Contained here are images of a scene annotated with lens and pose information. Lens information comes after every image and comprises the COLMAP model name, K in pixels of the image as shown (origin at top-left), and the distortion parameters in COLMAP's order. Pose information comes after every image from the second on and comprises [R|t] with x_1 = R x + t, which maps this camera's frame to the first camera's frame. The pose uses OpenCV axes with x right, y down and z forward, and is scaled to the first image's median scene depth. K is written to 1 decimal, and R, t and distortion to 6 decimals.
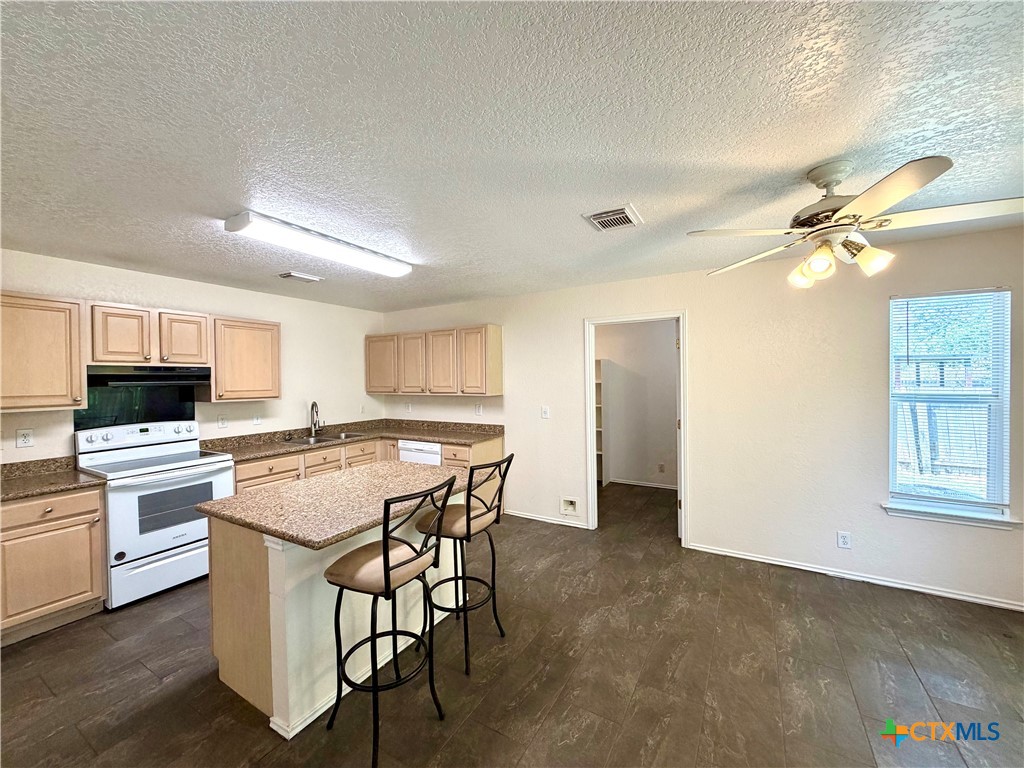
lens RADIAL K [[409.4, 0, 507.9], [0, 409.4, 383.3], [0, 0, 1]] dist [-0.003018, -0.000024]
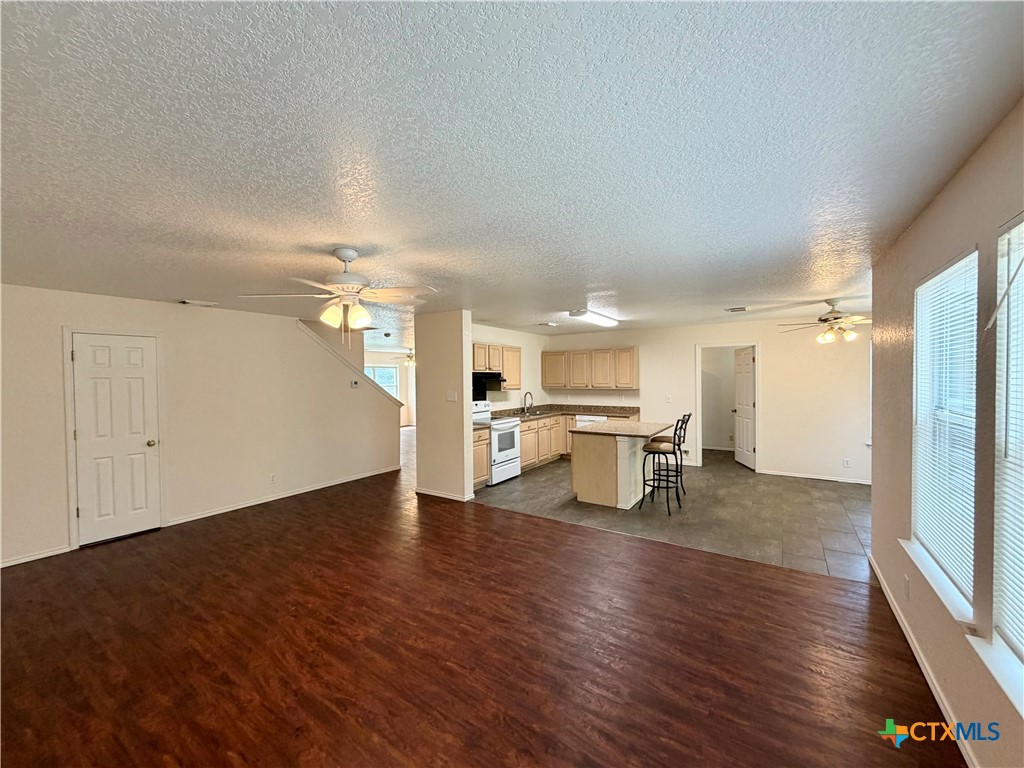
lens RADIAL K [[409.4, 0, 506.0], [0, 409.4, 381.5], [0, 0, 1]] dist [-0.003018, -0.000024]
pose [[0.998478, 0.003146, -0.055063, -0.629977], [-0.003364, 0.999987, -0.003874, 0.010760], [0.055050, 0.004054, 0.998475, -0.938863]]
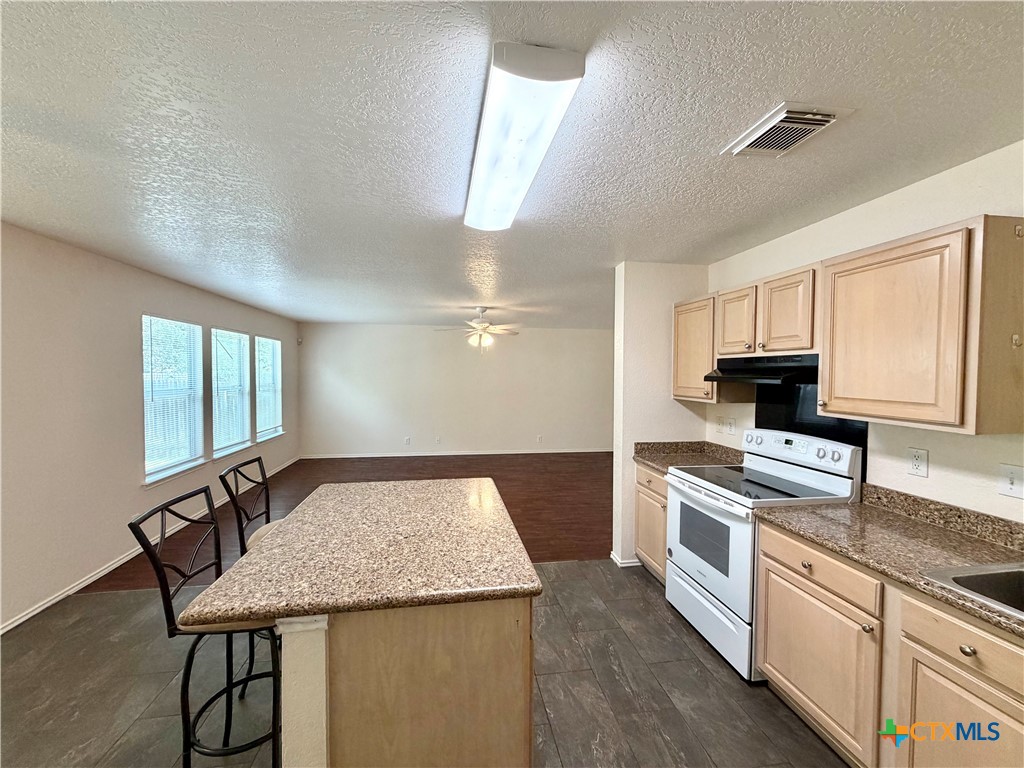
lens RADIAL K [[409.4, 0, 507.8], [0, 409.4, 386.4], [0, 0, 1]] dist [-0.003018, -0.000024]
pose [[-0.765456, 0.028530, -0.642855, -0.018572], [-0.004456, 0.998758, 0.049630, -0.021468], [0.643472, 0.040854, -0.764378, 1.215650]]
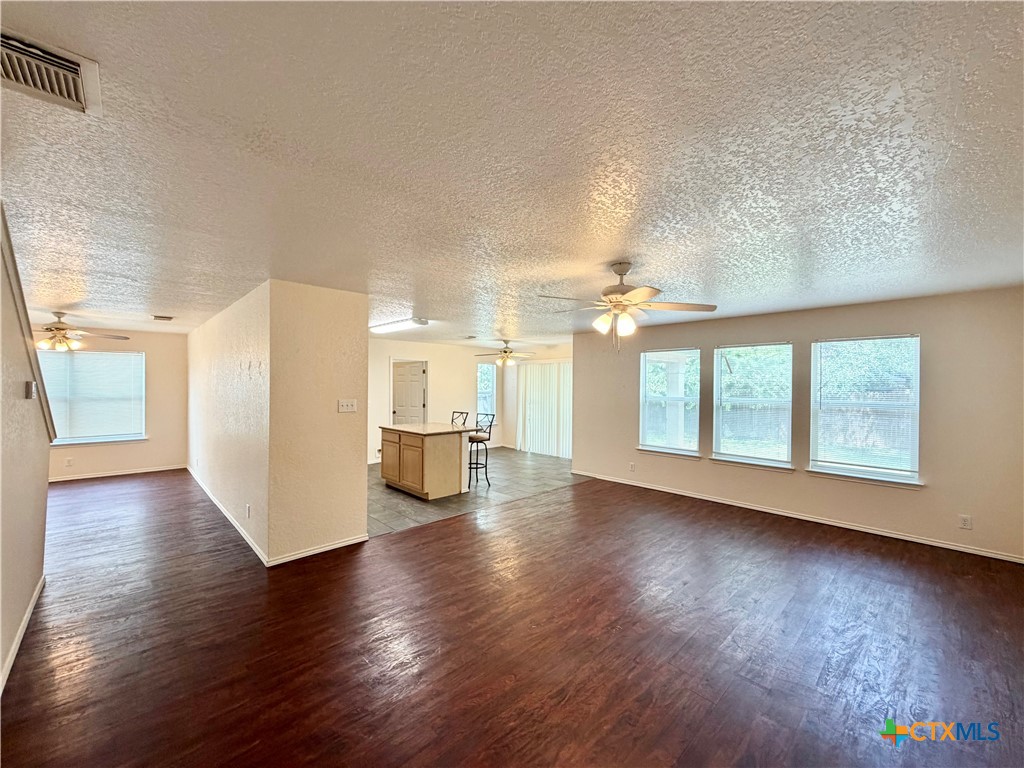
lens RADIAL K [[409.4, 0, 510.0], [0, 409.4, 383.0], [0, 0, 1]] dist [-0.003018, -0.000024]
pose [[0.264216, 0.018009, 0.964295, -1.972353], [0.008962, 0.999737, -0.021126, 0.025021], [-0.964422, 0.014224, 0.263985, -0.106436]]
